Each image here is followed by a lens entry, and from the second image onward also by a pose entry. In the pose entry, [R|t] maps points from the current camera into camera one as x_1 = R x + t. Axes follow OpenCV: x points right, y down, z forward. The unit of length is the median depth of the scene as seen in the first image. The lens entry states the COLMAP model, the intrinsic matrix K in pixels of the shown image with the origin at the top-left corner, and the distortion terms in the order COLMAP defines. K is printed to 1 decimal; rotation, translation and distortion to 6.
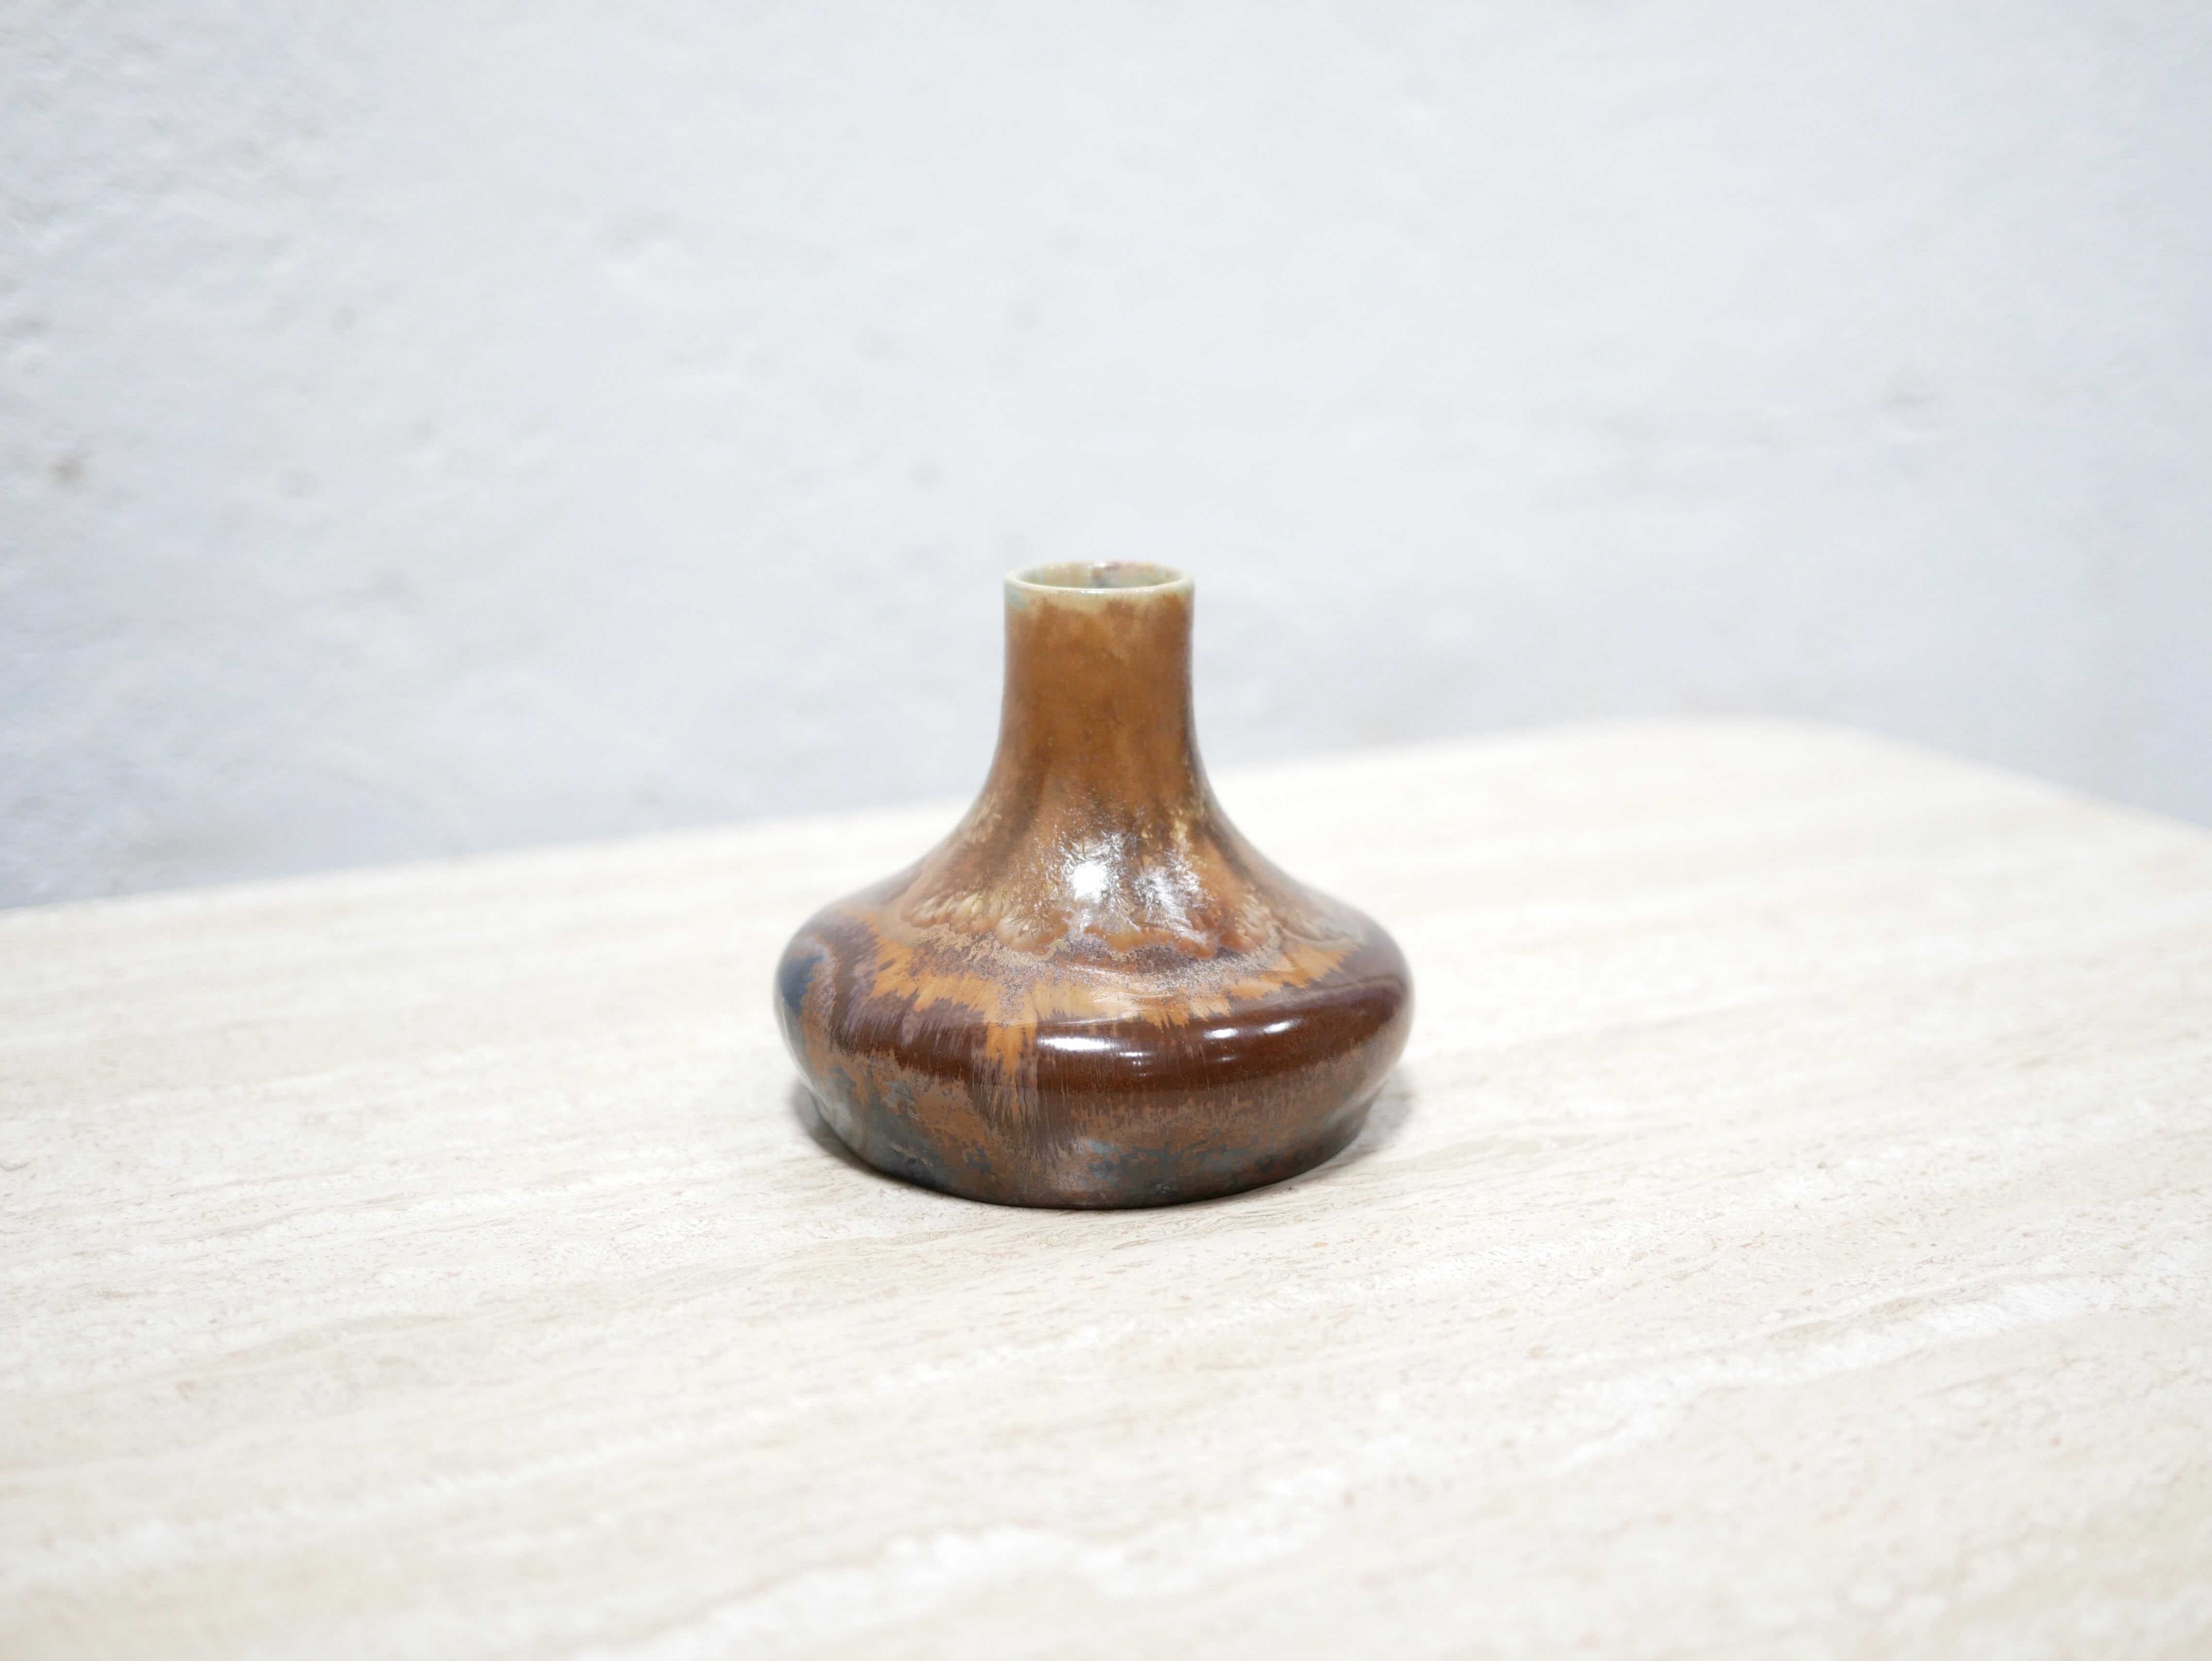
lens RADIAL K [[2475.6, 0, 1078.4], [0, 2475.6, 820.5], [0, 0, 1]] dist [-0.026663, 0.060750]
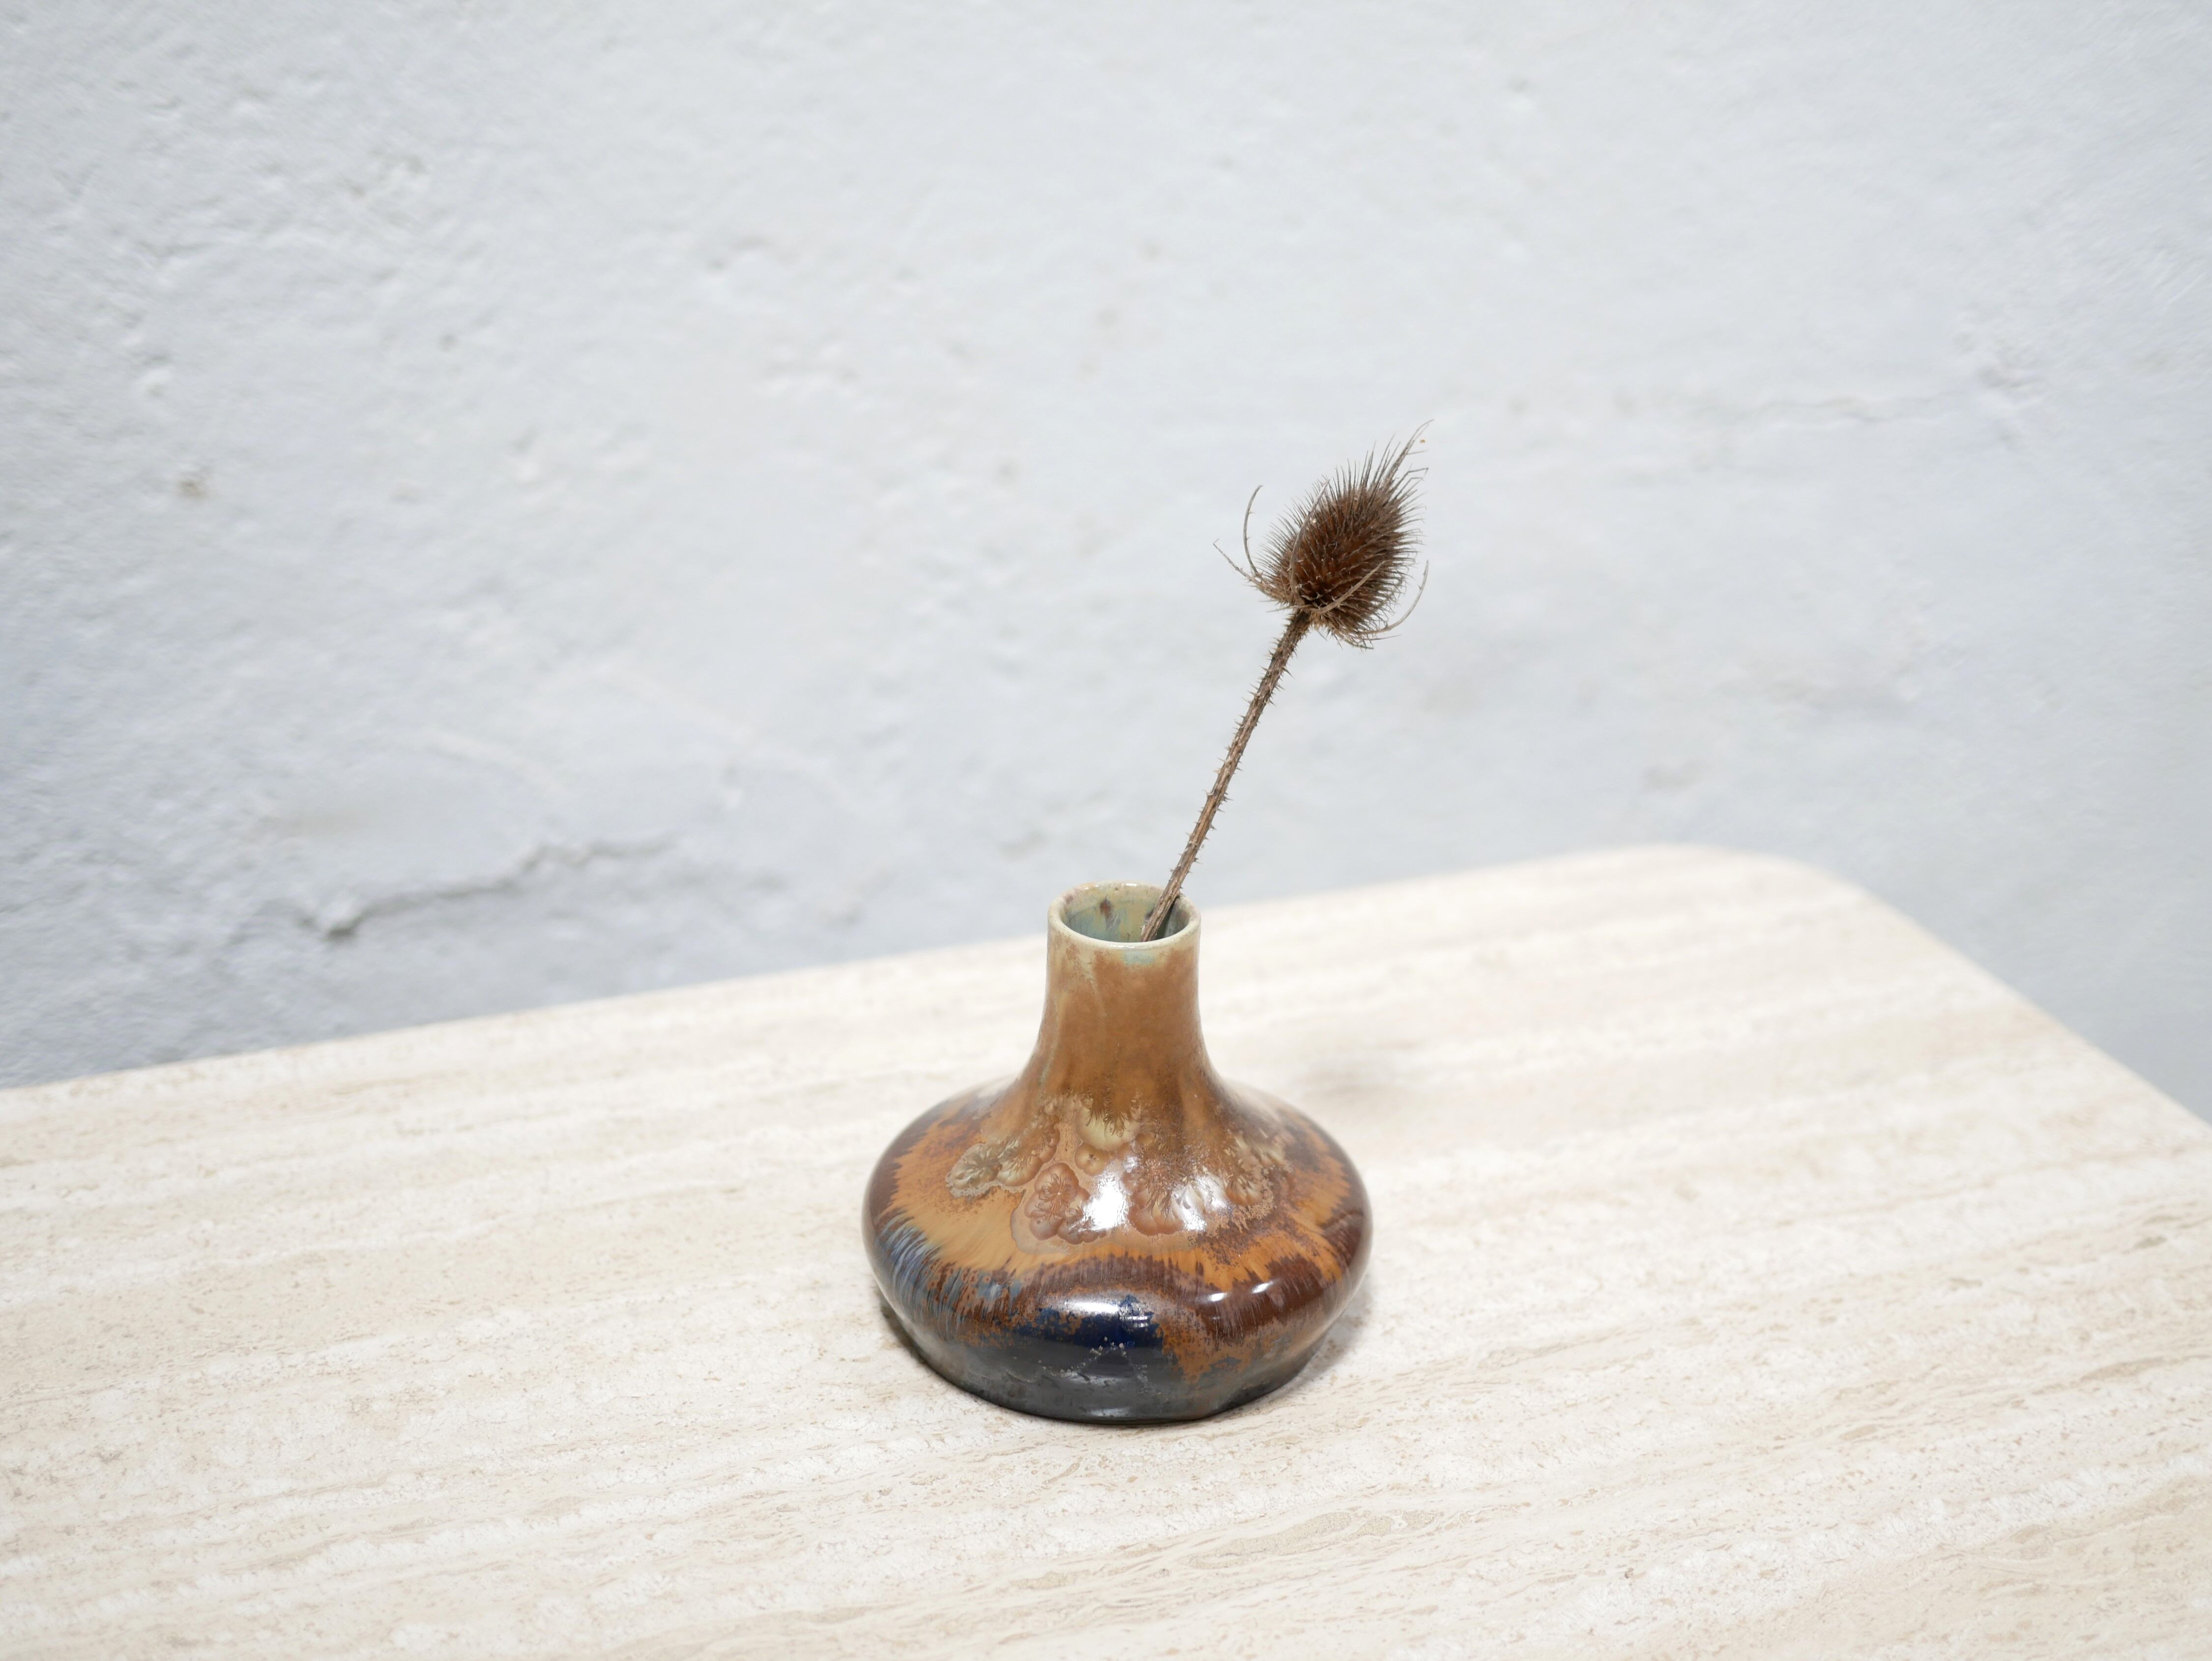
lens RADIAL K [[2483.1, 0, 1074.8], [0, 2483.1, 827.9], [0, 0, 1]] dist [-0.016786, 0.036631]
pose [[0.996451, 0.053867, -0.064686, 0.107701], [-0.042903, 0.986134, 0.160312, -0.412085], [0.072424, -0.156968, 0.984945, -0.115184]]
